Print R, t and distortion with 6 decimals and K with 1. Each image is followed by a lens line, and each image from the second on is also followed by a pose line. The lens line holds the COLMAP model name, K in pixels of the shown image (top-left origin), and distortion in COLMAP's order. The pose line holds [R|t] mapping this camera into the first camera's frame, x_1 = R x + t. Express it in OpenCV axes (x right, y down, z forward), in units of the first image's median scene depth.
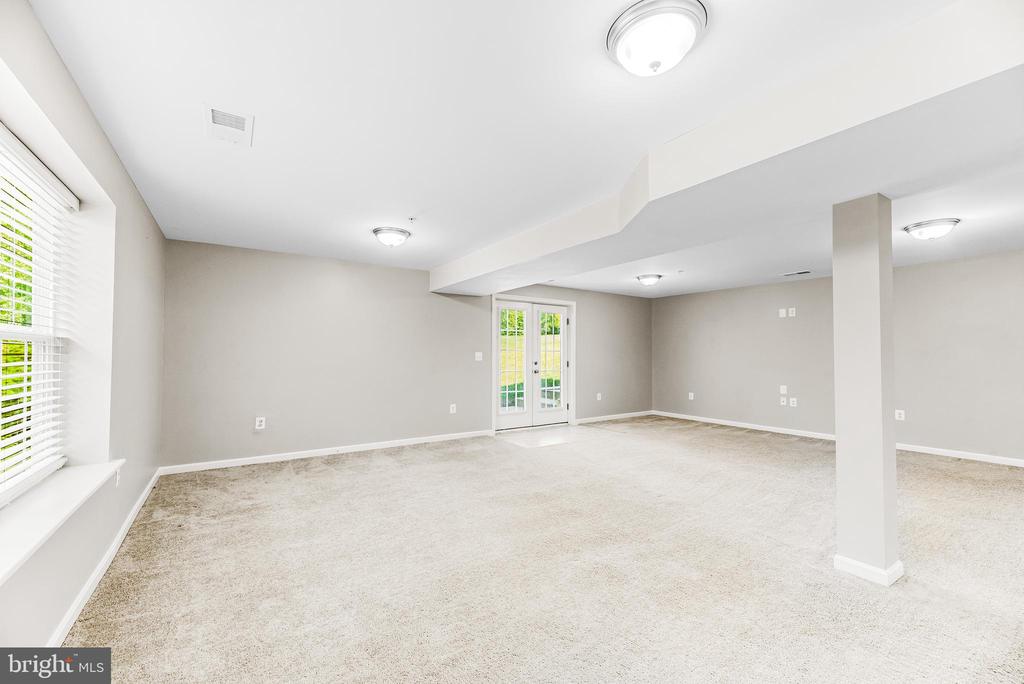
lens RADIAL K [[416.5, 0, 512.0], [0, 416.5, 348.1], [0, 0, 1]] dist [-0.001414, 0.000890]
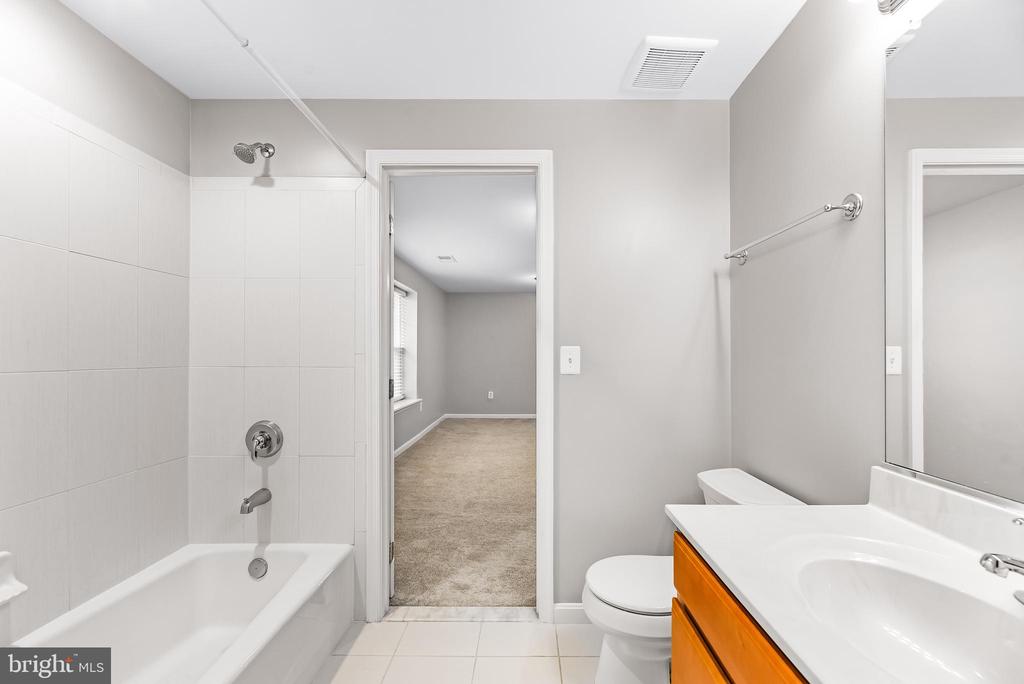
lens RADIAL K [[416.5, 0, 515.9], [0, 416.5, 349.1], [0, 0, 1]] dist [-0.001414, 0.000890]
pose [[0.819532, -0.014878, -0.572840, 0.945854], [0.015550, 0.999872, -0.003722, 0.002322], [0.572822, -0.005857, 0.819659, -0.688710]]
